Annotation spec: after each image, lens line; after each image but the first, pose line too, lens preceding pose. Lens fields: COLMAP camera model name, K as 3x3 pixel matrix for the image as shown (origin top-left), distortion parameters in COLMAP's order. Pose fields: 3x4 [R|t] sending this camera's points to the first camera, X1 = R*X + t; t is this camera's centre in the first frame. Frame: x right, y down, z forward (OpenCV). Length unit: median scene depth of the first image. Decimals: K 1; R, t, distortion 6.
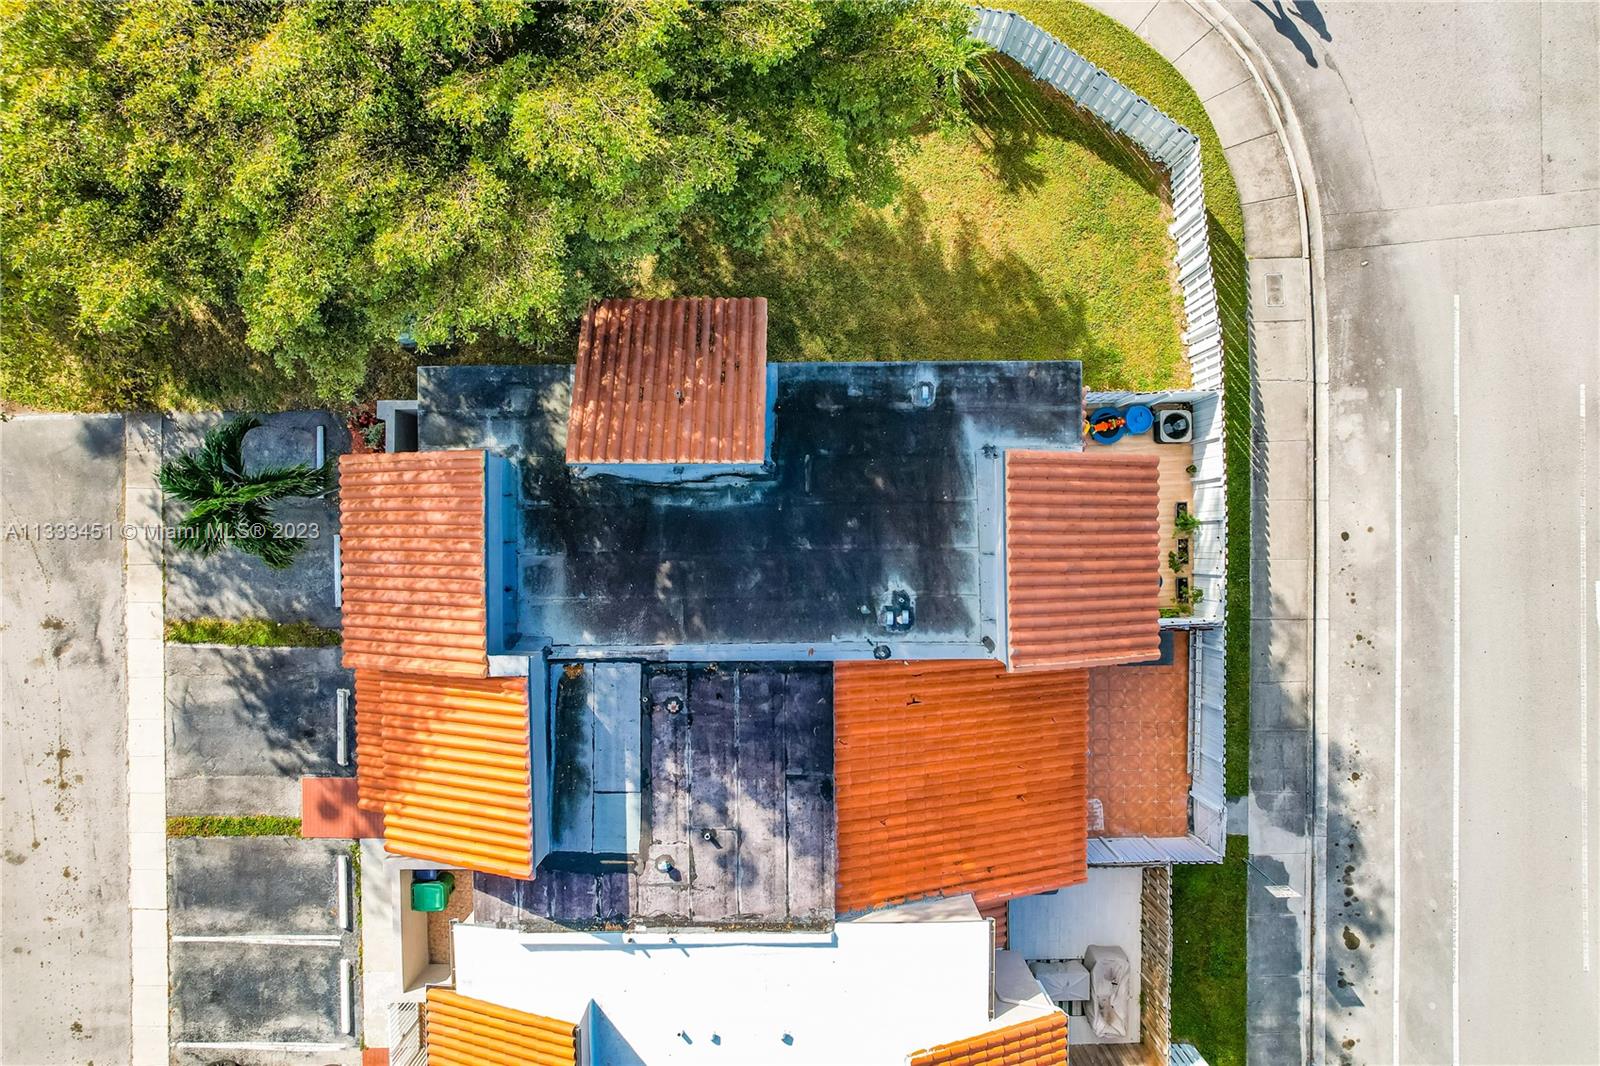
lens RADIAL K [[1041.7, 0, 821.0], [0, 1041.7, 532.7], [0, 0, 1]] dist [-0.033441, 0.001050]
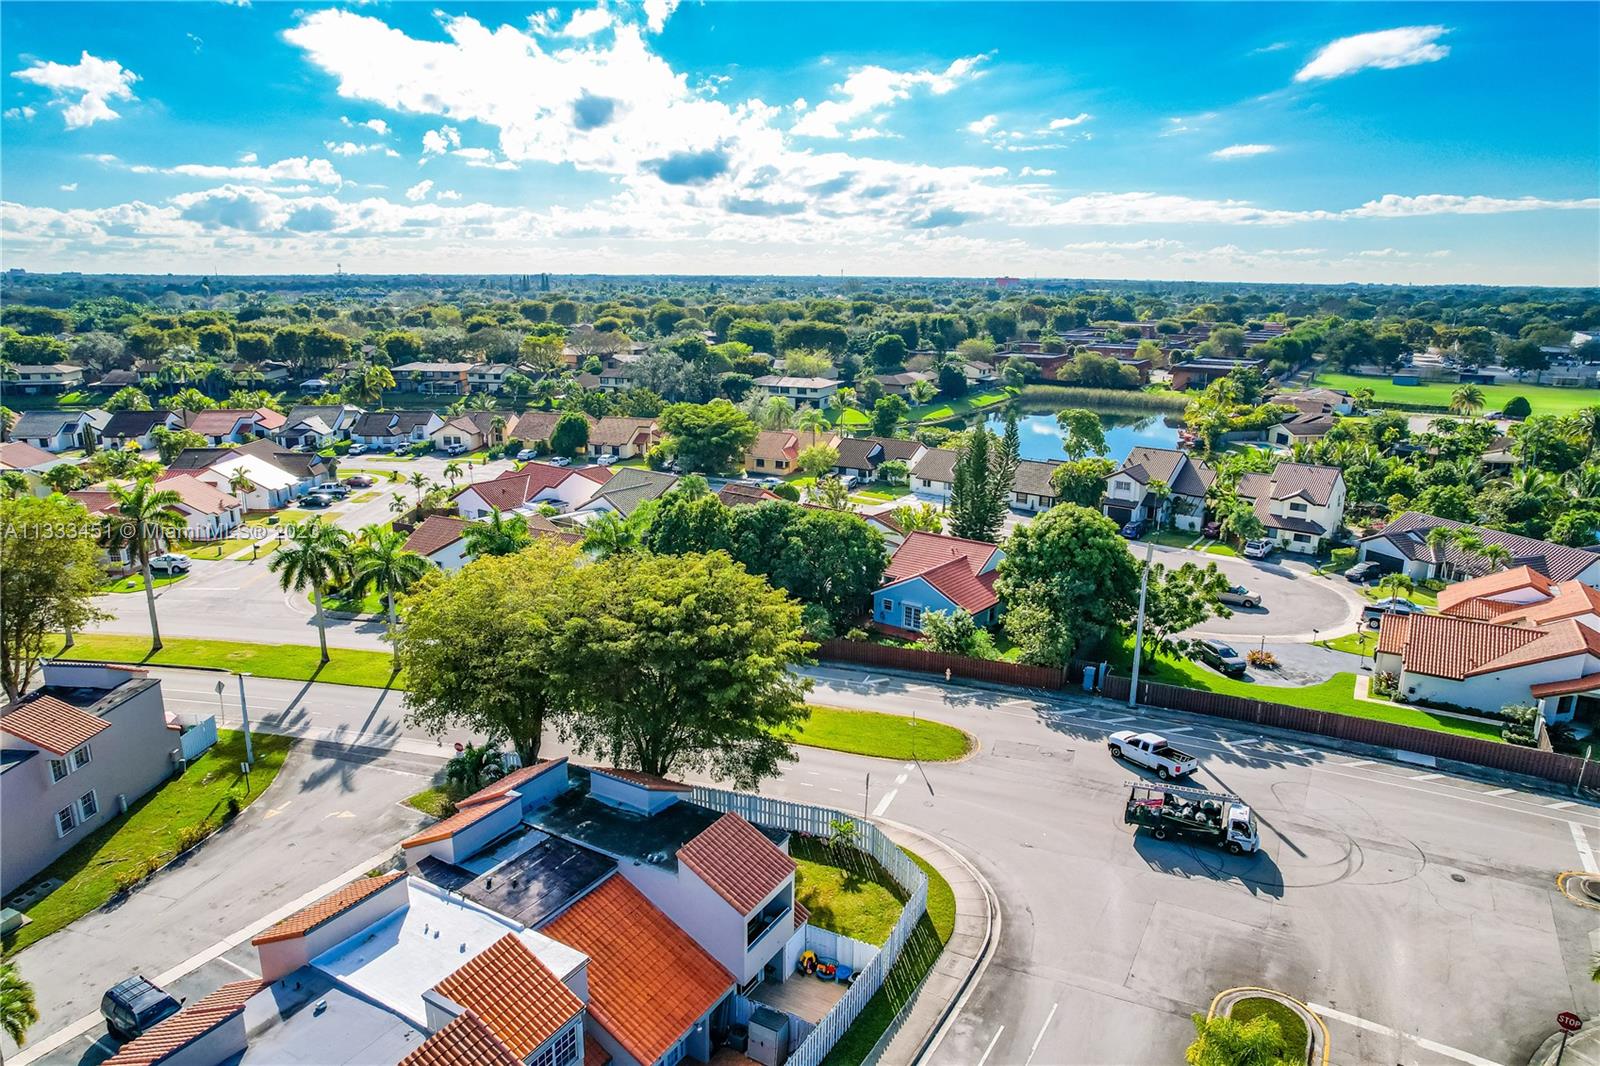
lens RADIAL K [[1031.8, 0, 800.0], [0, 1031.8, 533.0], [0, 0, 1]] dist [-0.049107, 0.002985]
pose [[0.853280, 0.115541, -0.508491, 1.017470], [-0.521412, 0.201201, -0.829245, 1.181818], [0.006497, 0.972712, 0.231926, -0.108160]]
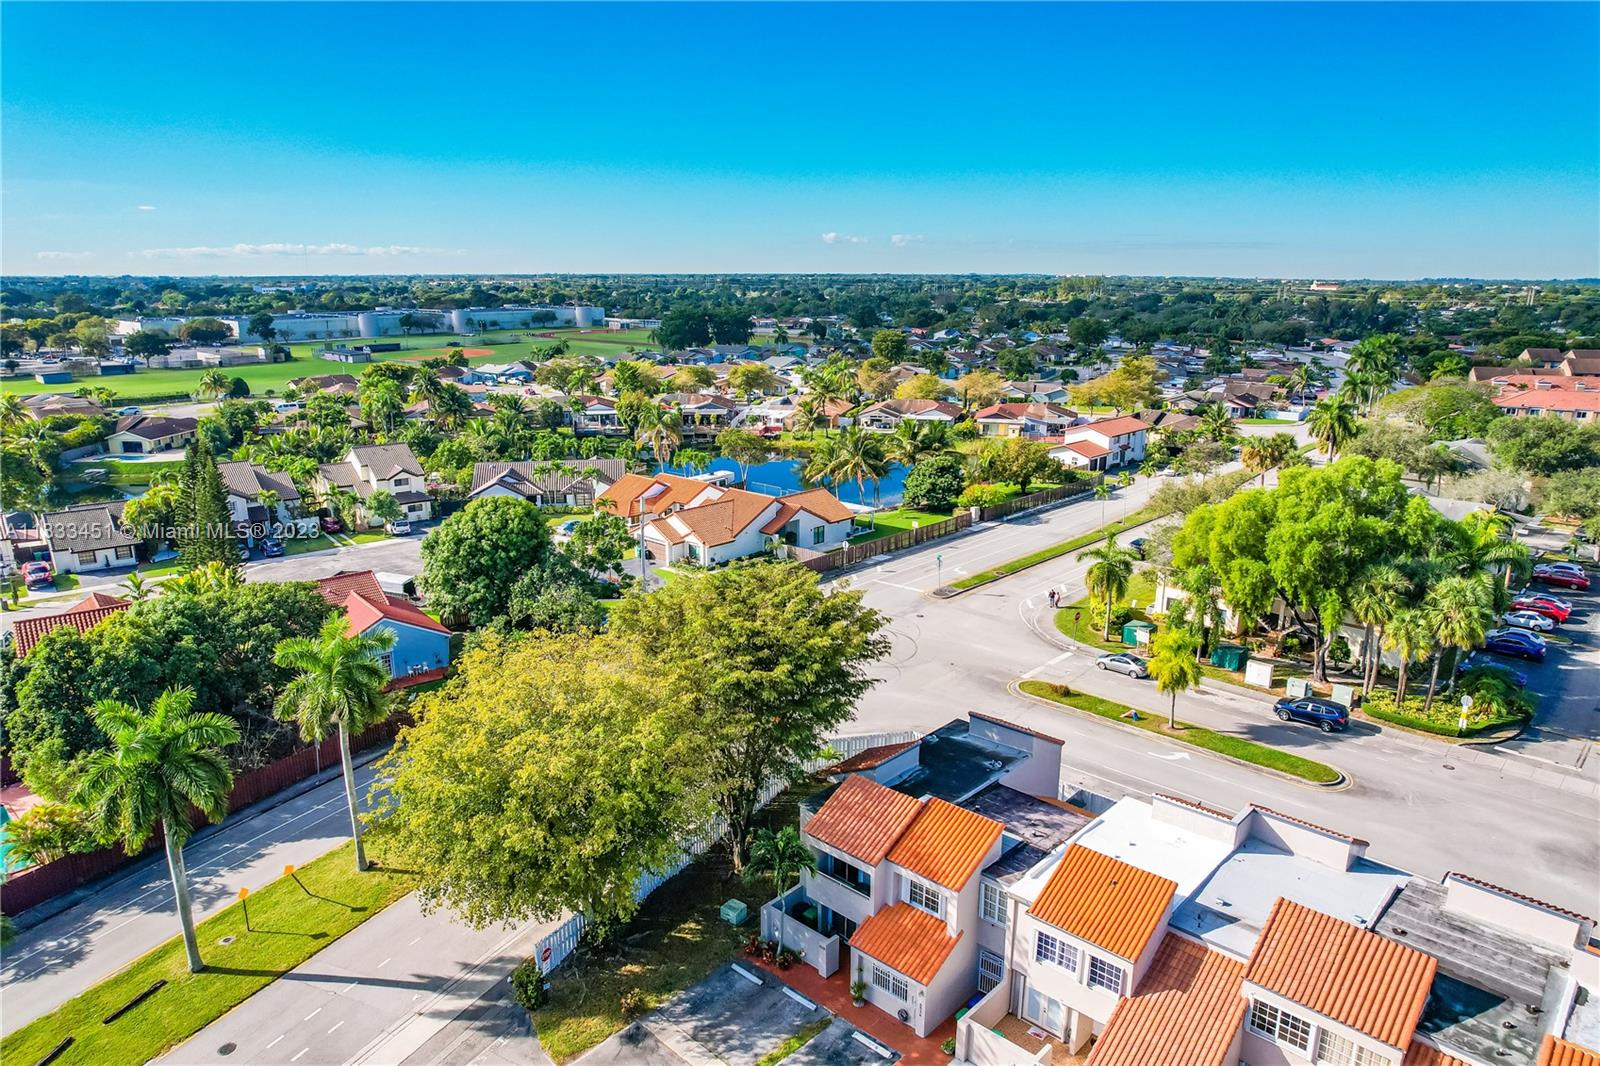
lens RADIAL K [[1031.8, 0, 800.0], [0, 1031.8, 533.0], [0, 0, 1]] dist [-0.049107, 0.002985]
pose [[0.689002, -0.189994, 0.699413, -1.478584], [0.724683, 0.166649, -0.668627, 1.018272], [0.010479, 0.967538, 0.252507, -0.148497]]
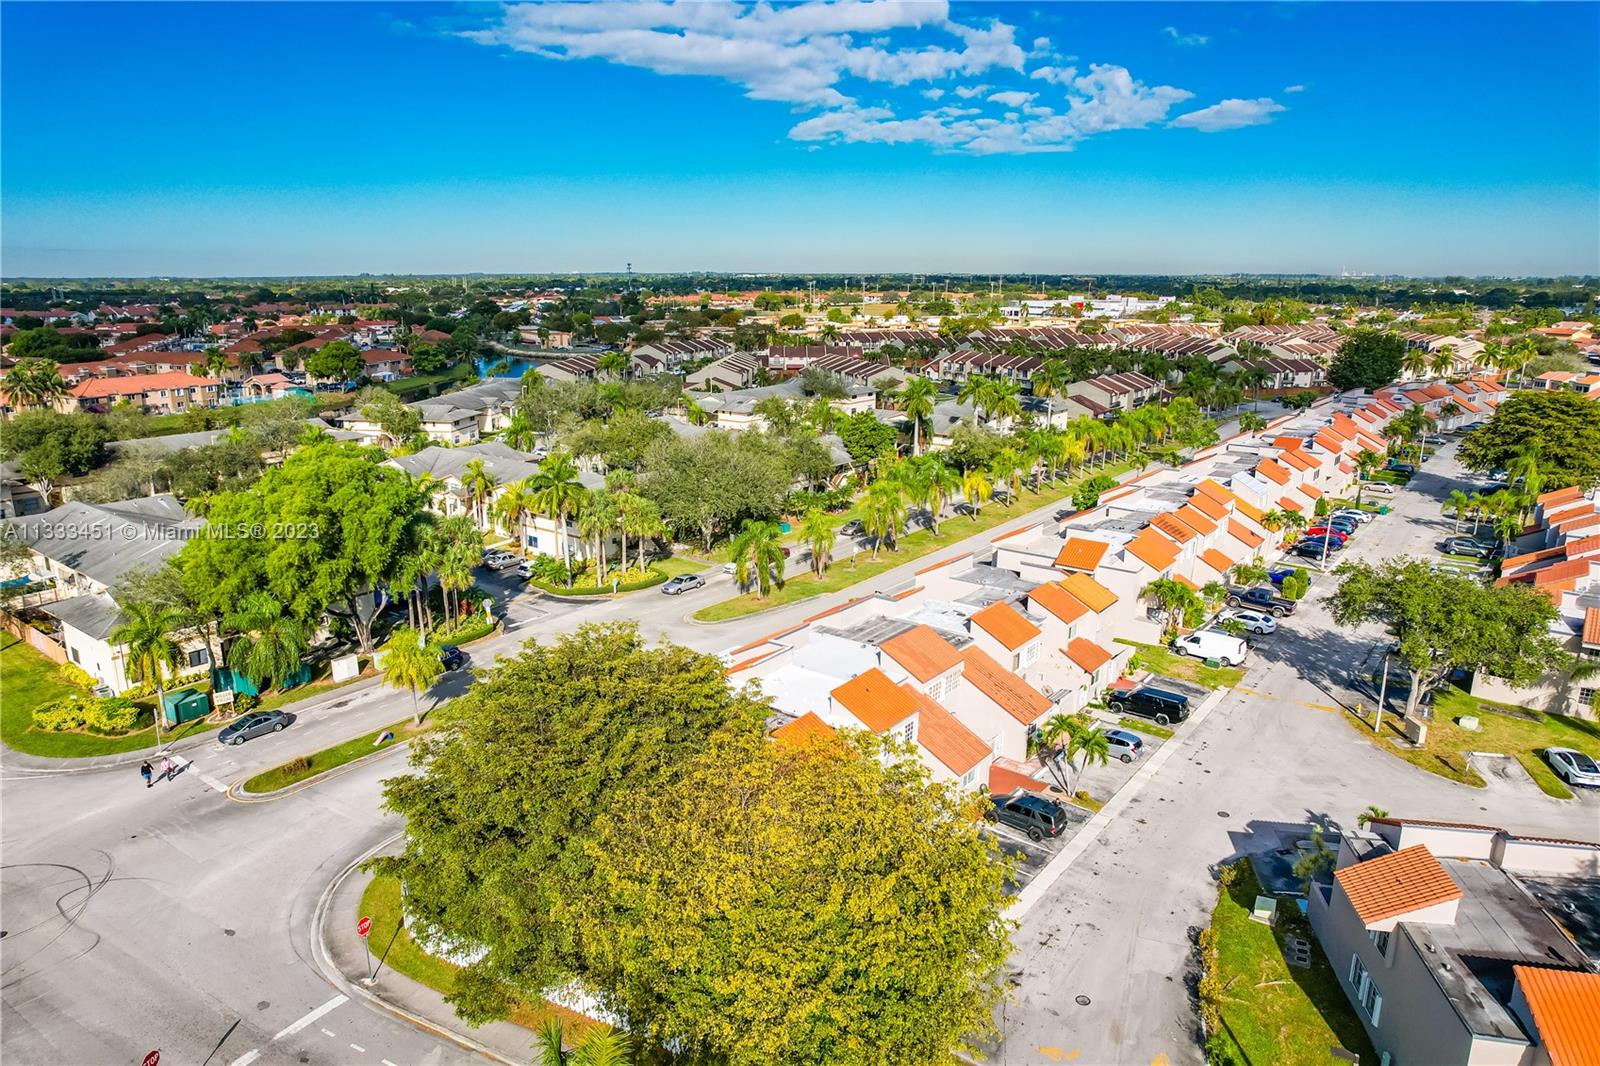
lens RADIAL K [[1041.7, 0, 821.0], [0, 1041.7, 532.7], [0, 0, 1]] dist [-0.033441, 0.001050]
pose [[-0.795342, -0.161210, 0.584330, -1.364159], [0.606132, -0.202220, 0.769227, -1.300204], [-0.005844, 0.965981, 0.258549, -0.160573]]
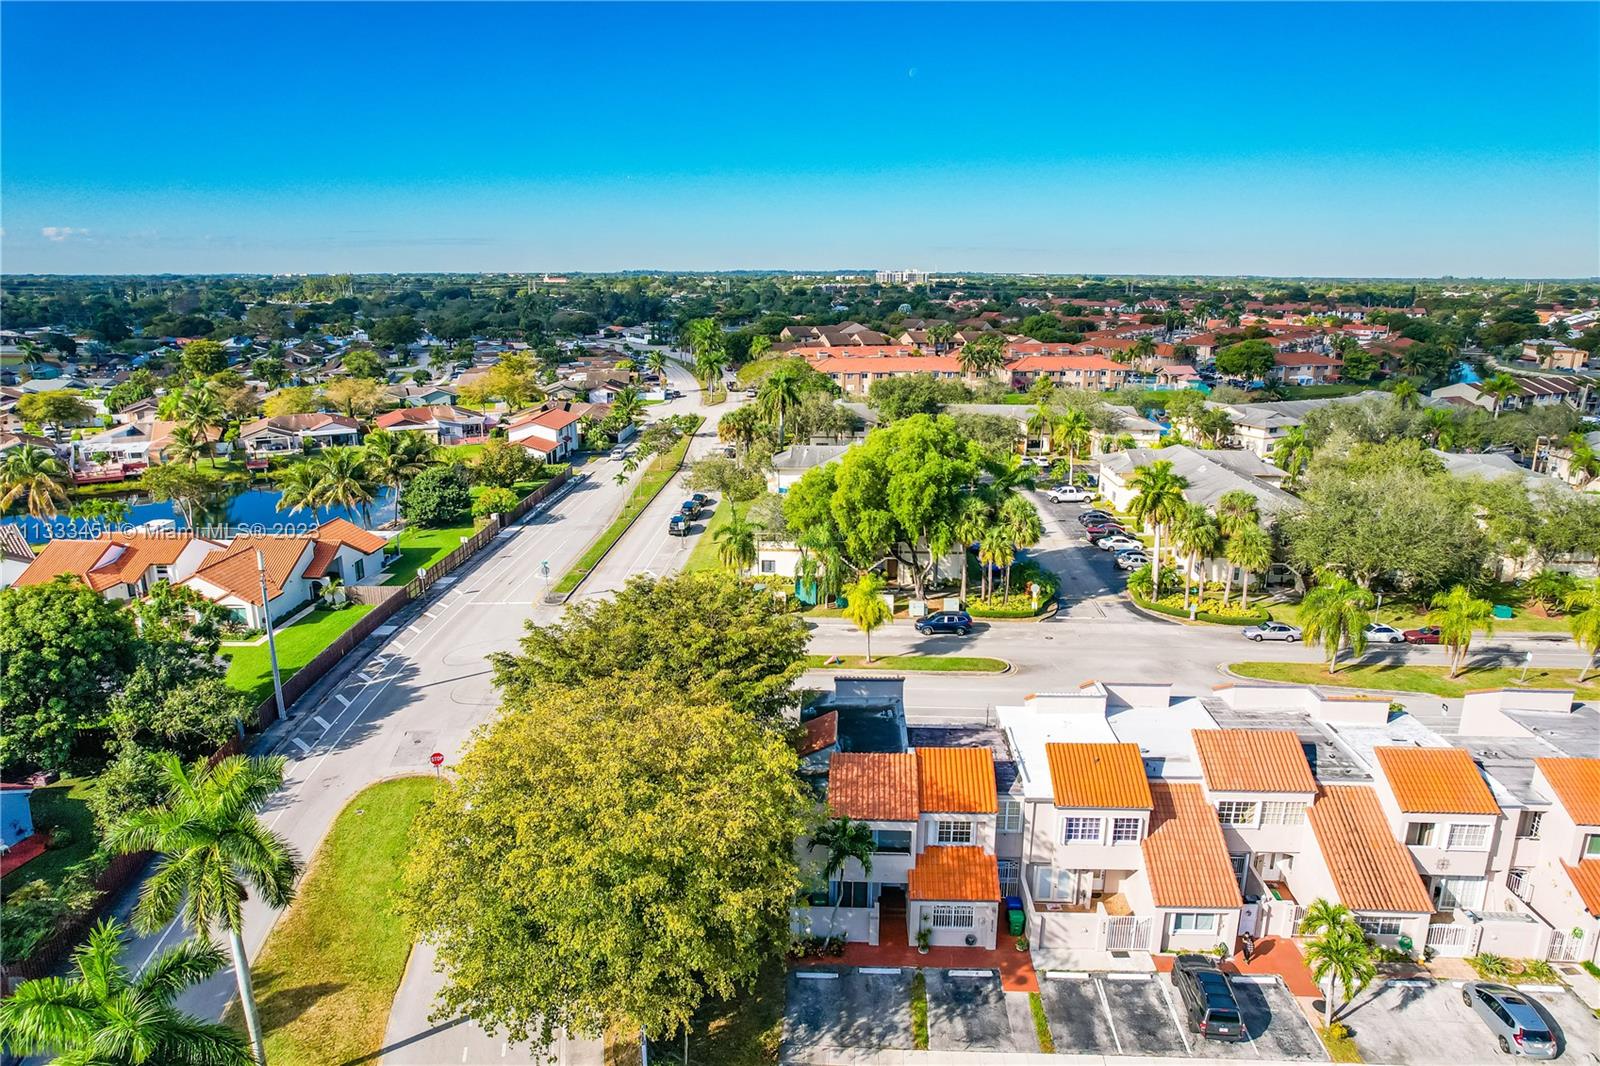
lens RADIAL K [[1031.8, 0, 800.0], [0, 1031.8, 533.0], [0, 0, 1]] dist [-0.049107, 0.002985]
pose [[0.053026, -0.261138, 0.963844, -1.934103], [0.998580, 0.008829, -0.052545, -0.013504], [0.005212, 0.965261, 0.261235, -0.159109]]
